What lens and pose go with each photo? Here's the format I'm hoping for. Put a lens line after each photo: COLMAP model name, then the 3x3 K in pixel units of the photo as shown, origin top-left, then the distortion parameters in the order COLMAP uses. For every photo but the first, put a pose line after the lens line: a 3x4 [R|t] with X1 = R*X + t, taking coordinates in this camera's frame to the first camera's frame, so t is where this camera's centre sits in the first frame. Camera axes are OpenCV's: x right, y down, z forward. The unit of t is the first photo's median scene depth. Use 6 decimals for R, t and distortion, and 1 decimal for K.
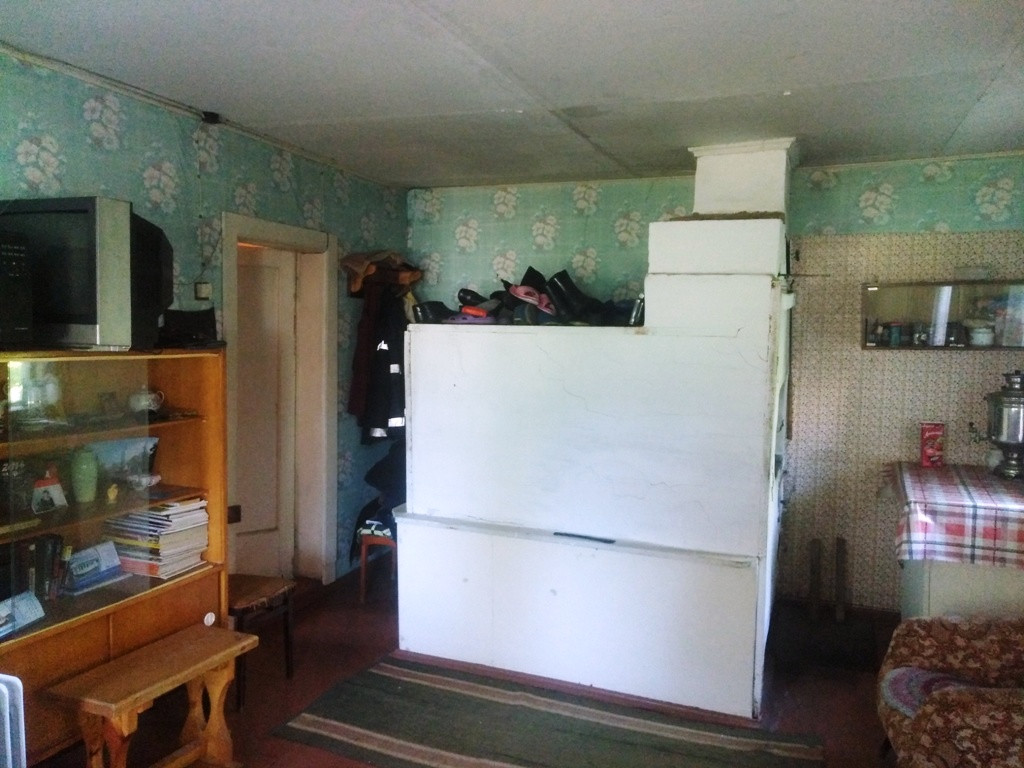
lens RADIAL K [[760.7, 0, 512.3], [0, 760.7, 384.9], [0, 0, 1]] dist [0.023619, -0.013879]
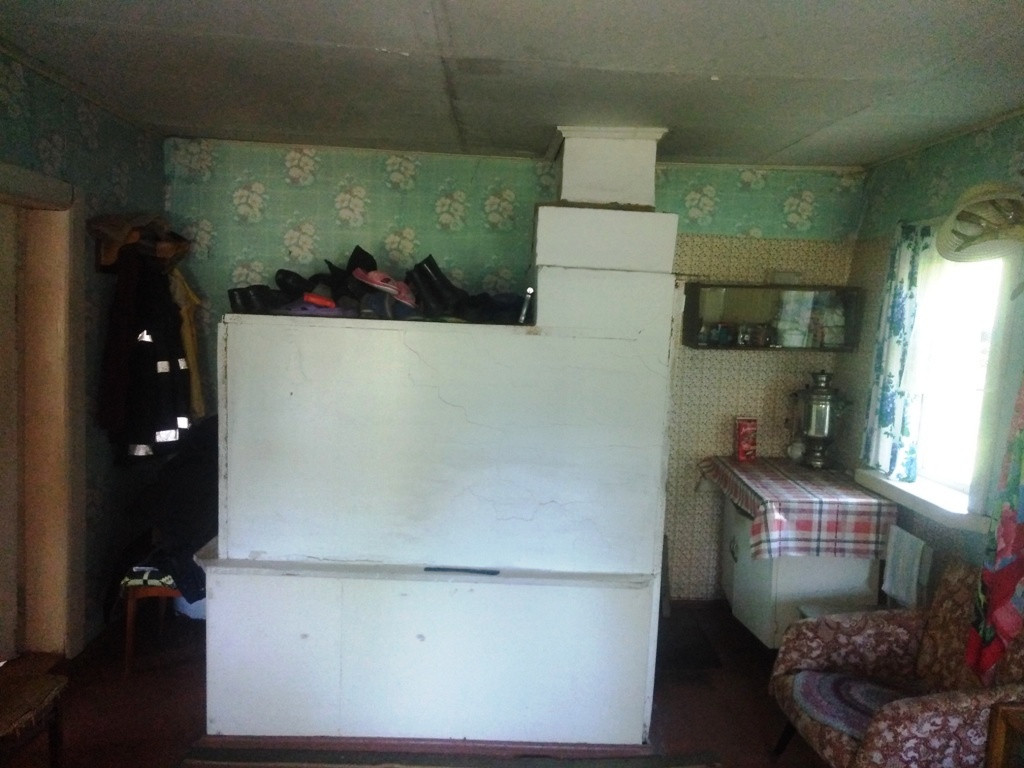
lens RADIAL K [[760.7, 0, 515.3], [0, 760.7, 384.5], [0, 0, 1]] dist [0.023619, -0.013879]
pose [[0.918270, -0.013407, 0.395727, -0.171671], [0.003979, 0.999689, 0.024635, -0.026937], [-0.395934, -0.021047, 0.918038, 0.180947]]
